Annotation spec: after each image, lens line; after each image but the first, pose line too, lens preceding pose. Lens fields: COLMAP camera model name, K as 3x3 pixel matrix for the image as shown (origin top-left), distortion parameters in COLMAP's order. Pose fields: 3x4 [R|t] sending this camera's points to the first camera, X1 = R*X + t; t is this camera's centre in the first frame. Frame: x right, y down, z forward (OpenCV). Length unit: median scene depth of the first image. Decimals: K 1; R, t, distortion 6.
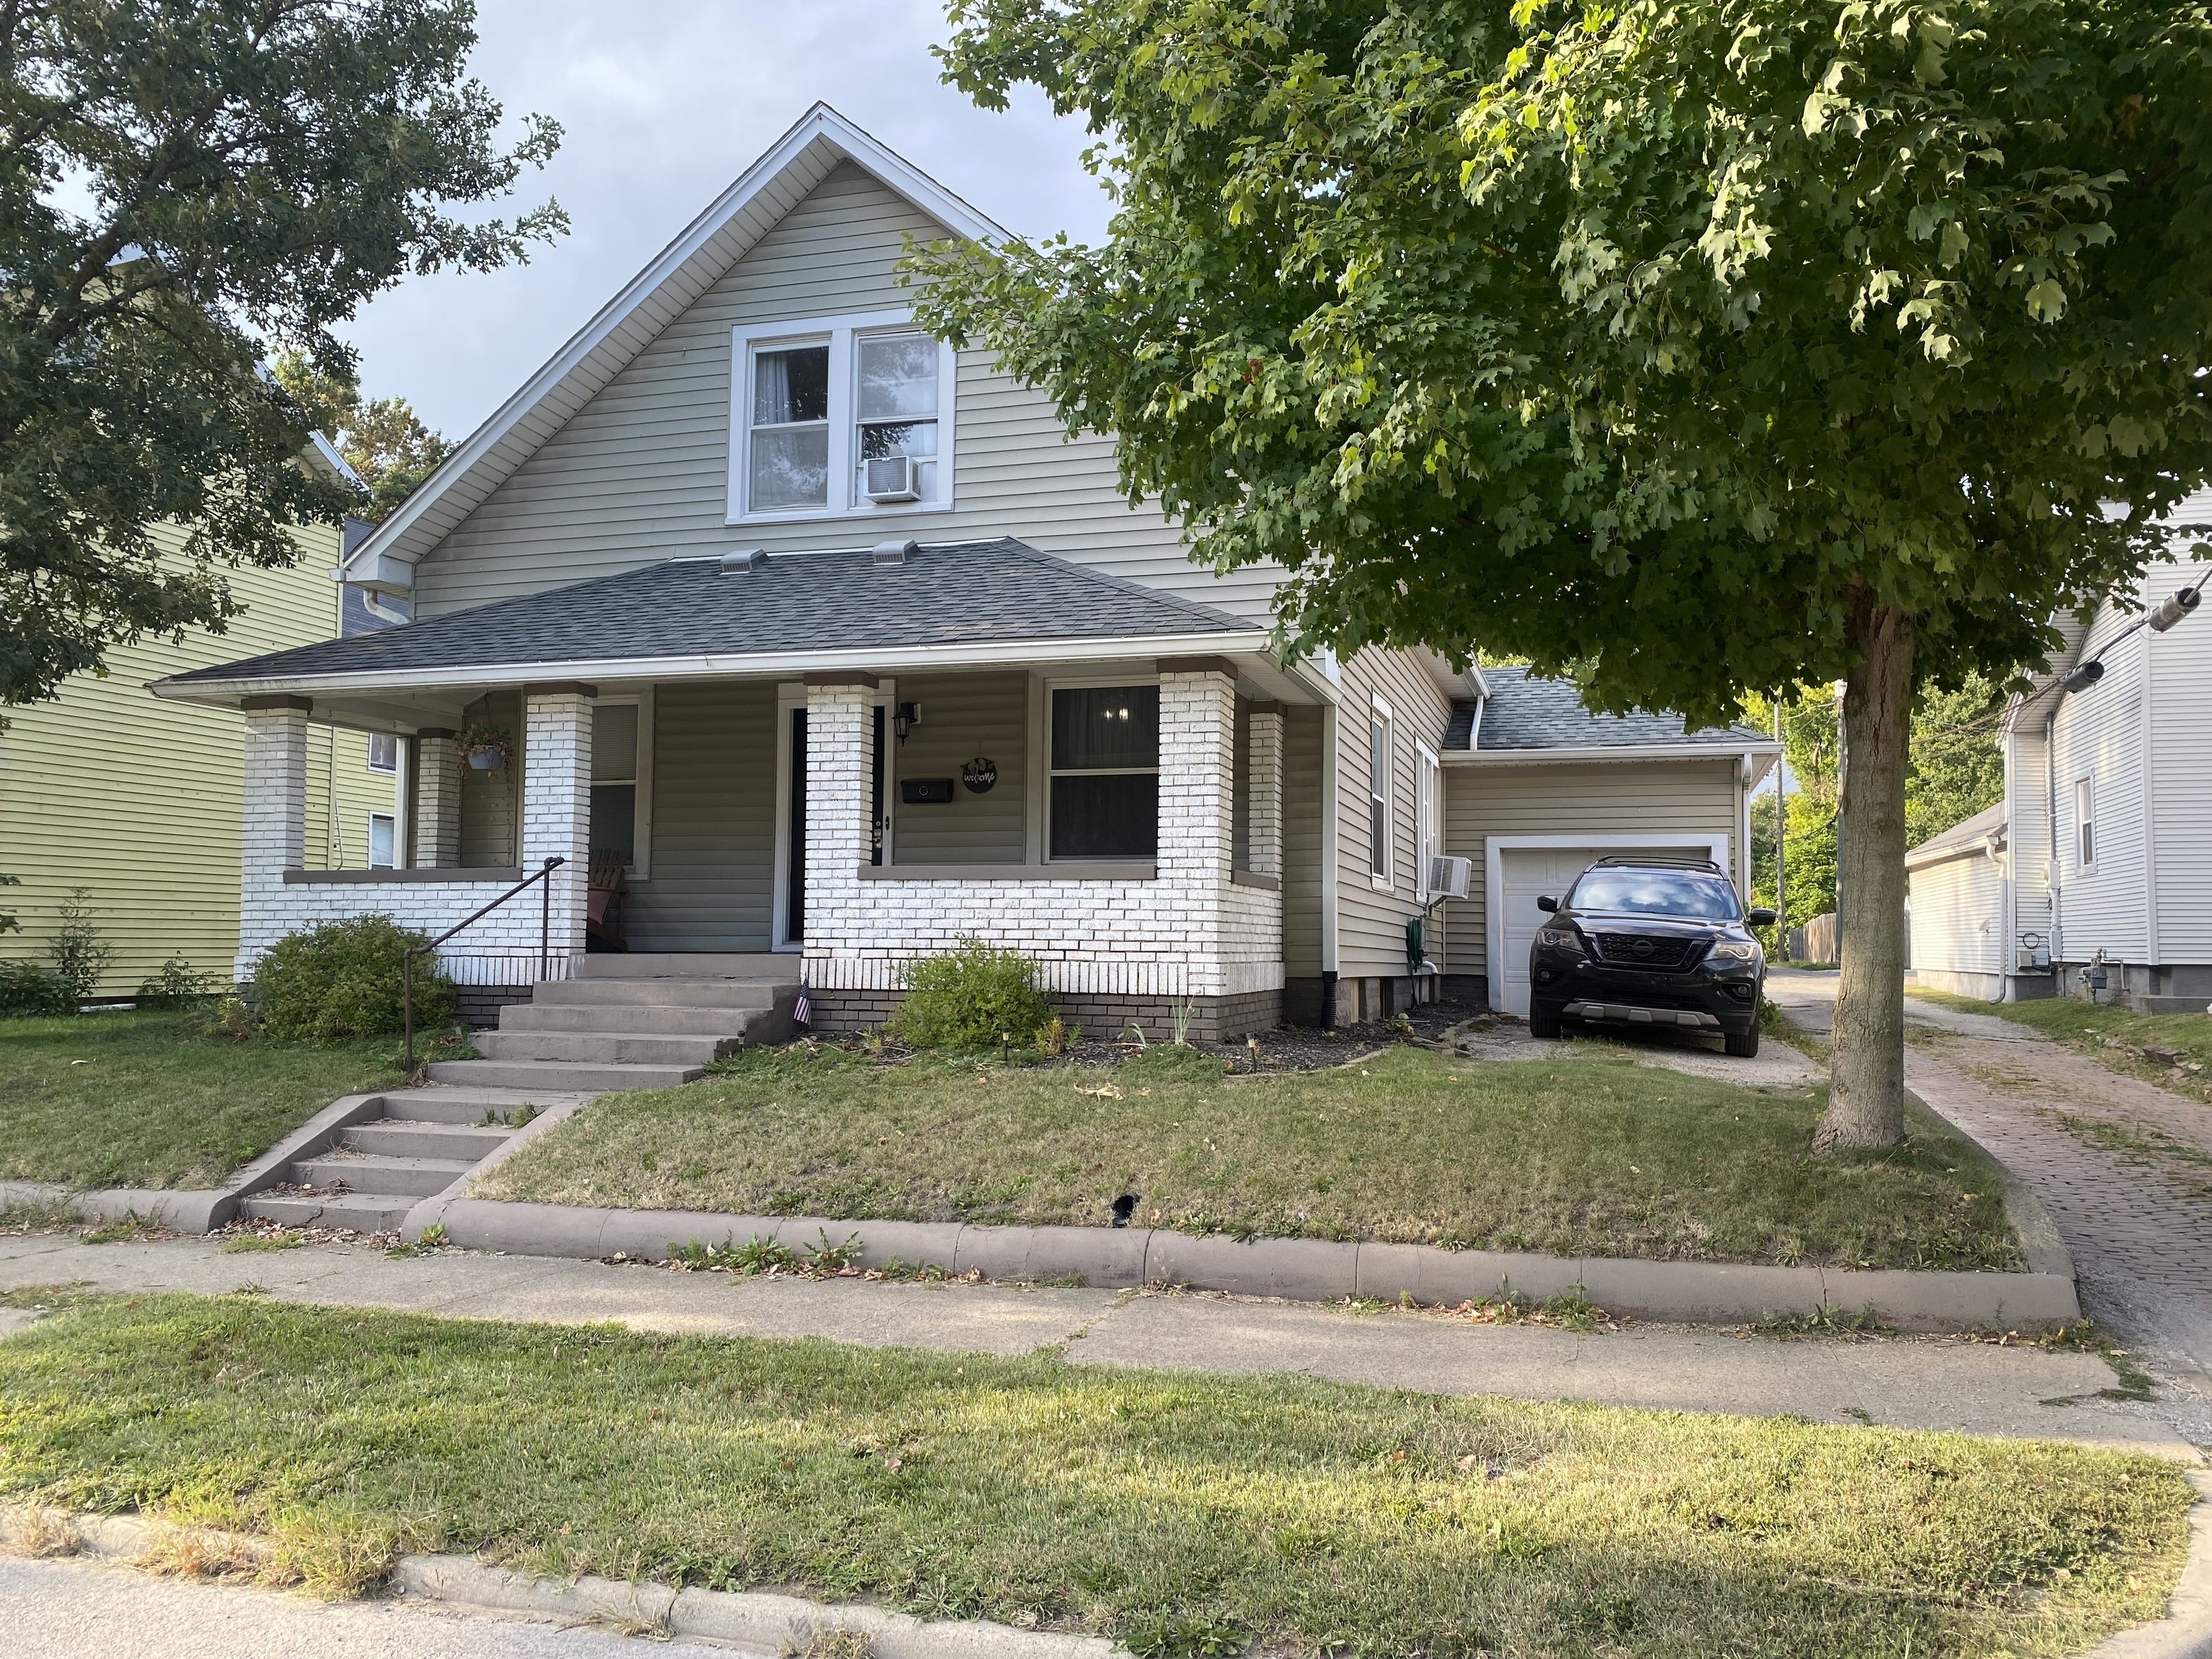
lens RADIAL K [[1699.7, 0, 1106.0], [0, 1699.7, 829.5], [0, 0, 1]] dist [0.061080, -0.005576]
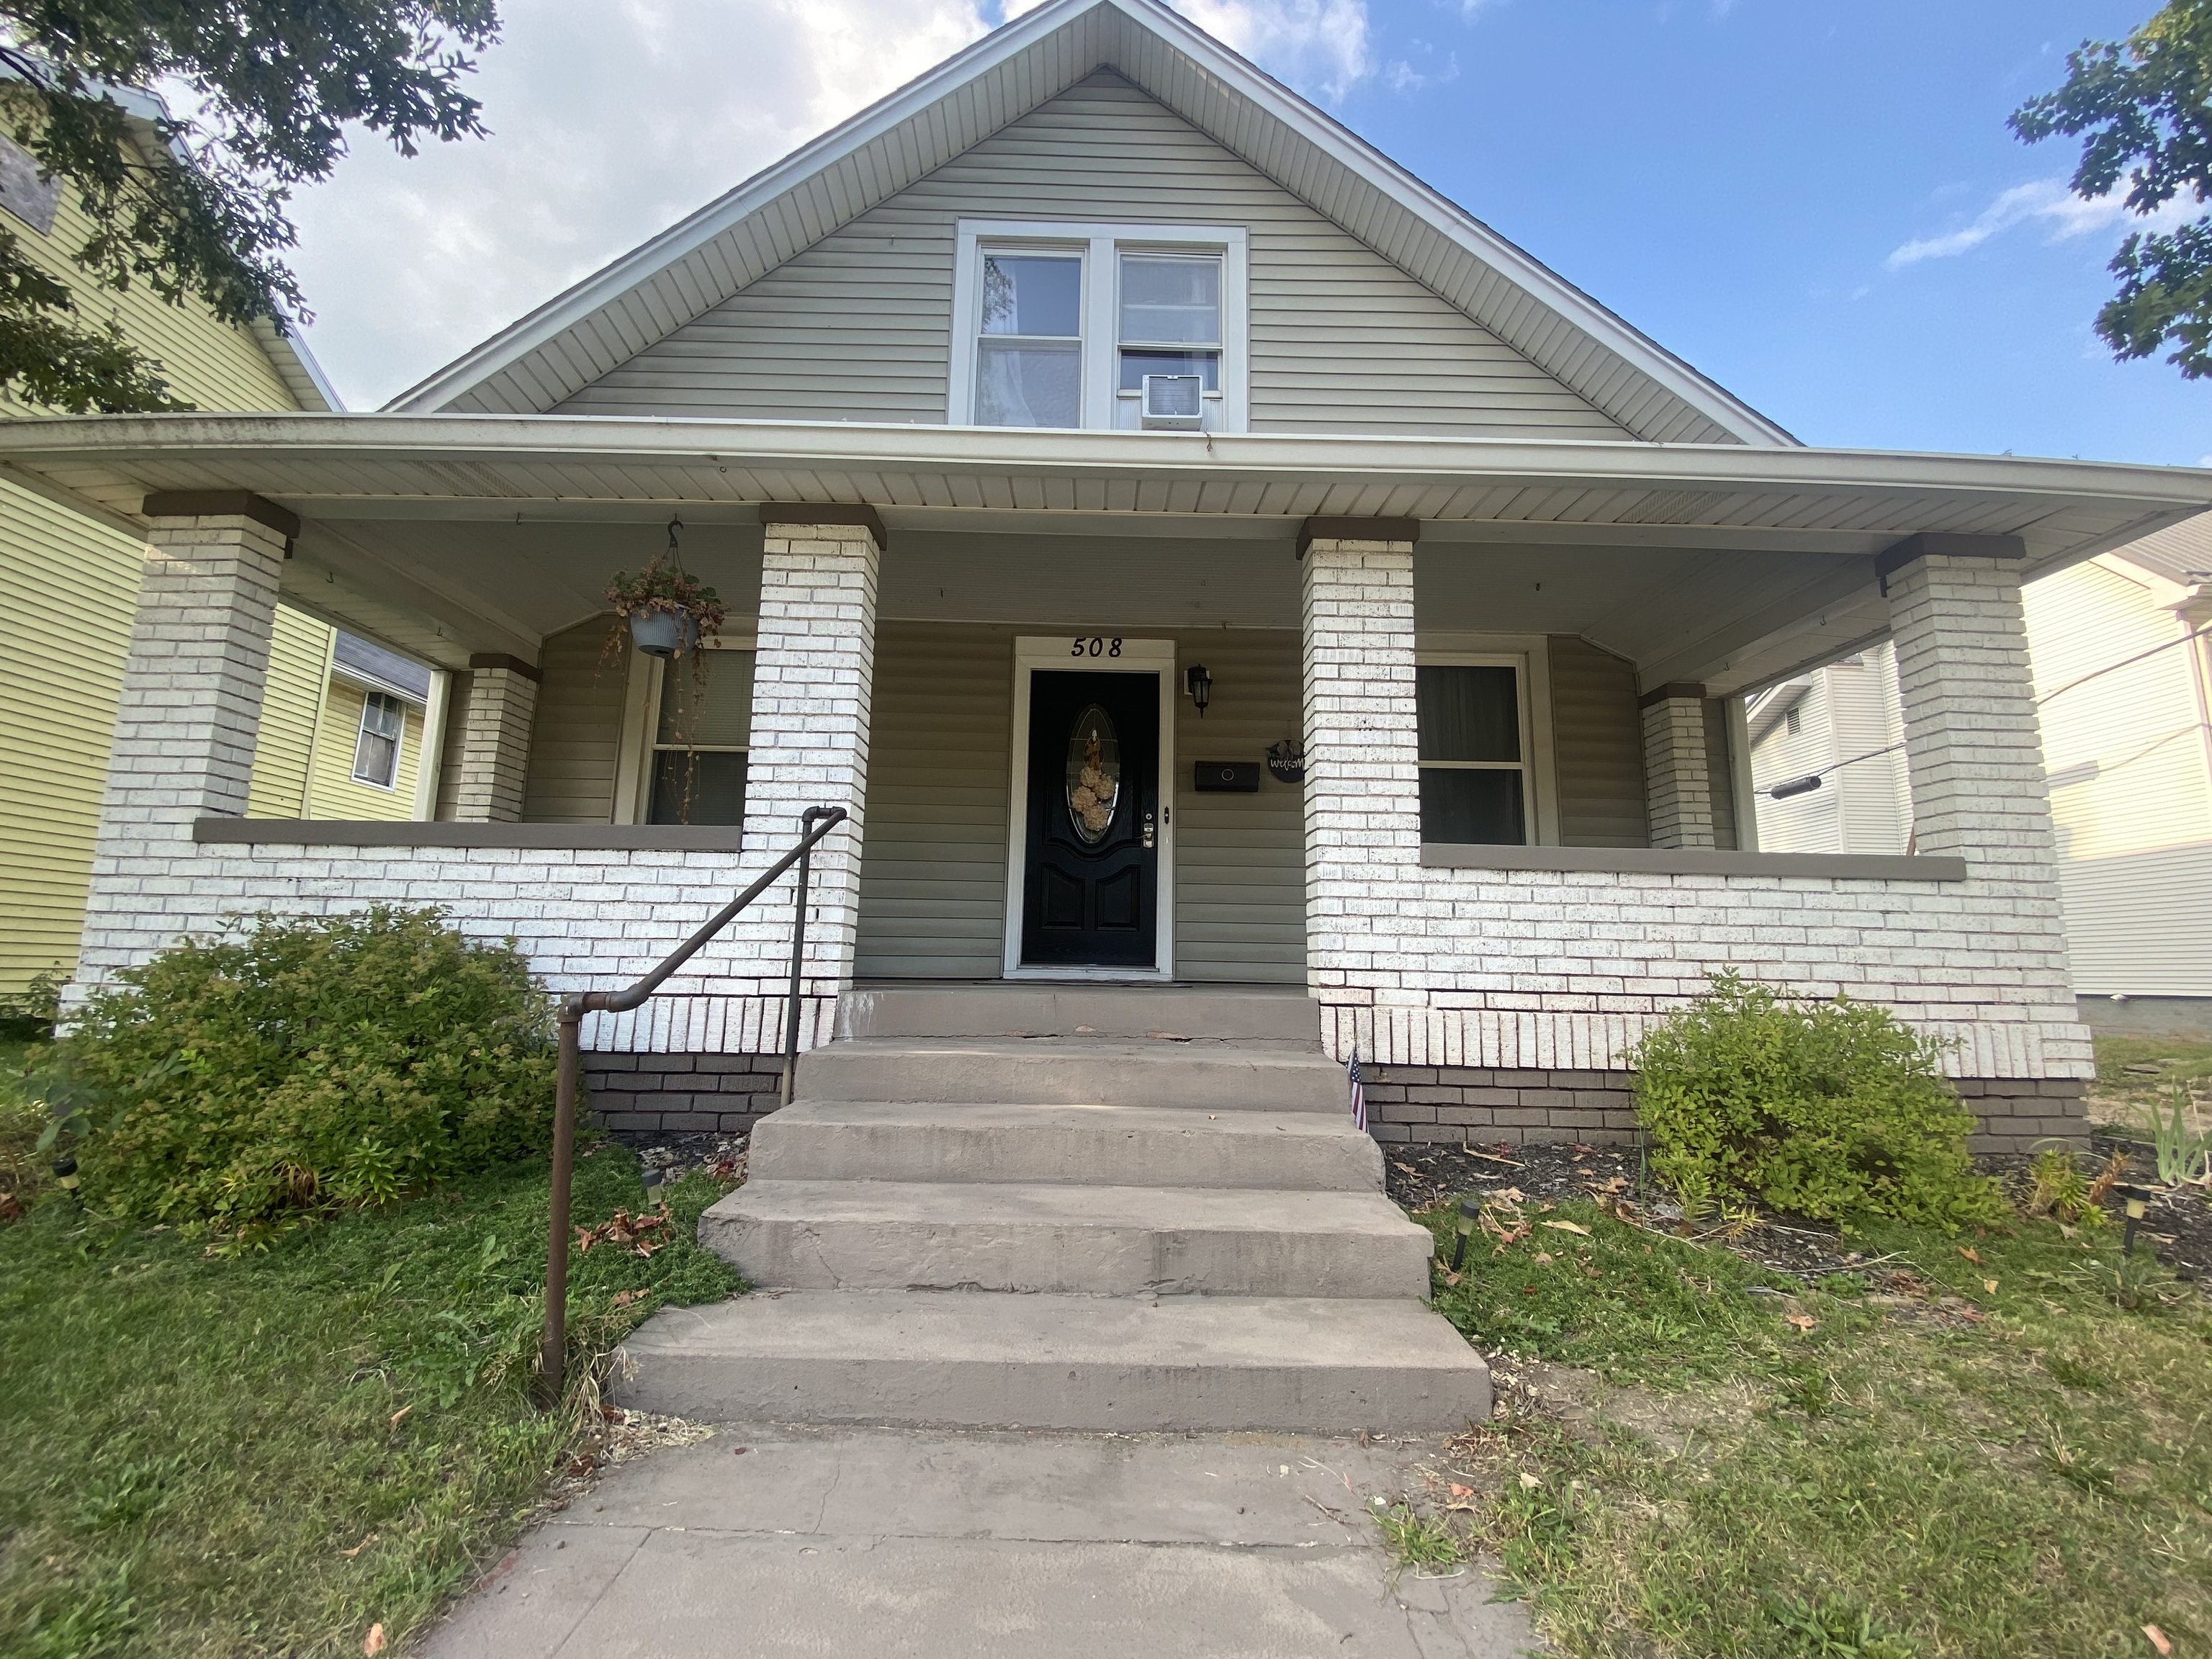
lens RADIAL K [[850.5, 0, 1066.8], [0, 850.5, 826.6], [0, 0, 1]] dist [0.051907, -0.031049]
pose [[0.953869, 0.058165, 0.294535, -0.326781], [-0.033627, 0.995579, -0.087705, 0.042902], [-0.298334, 0.073755, 0.951608, 0.722473]]
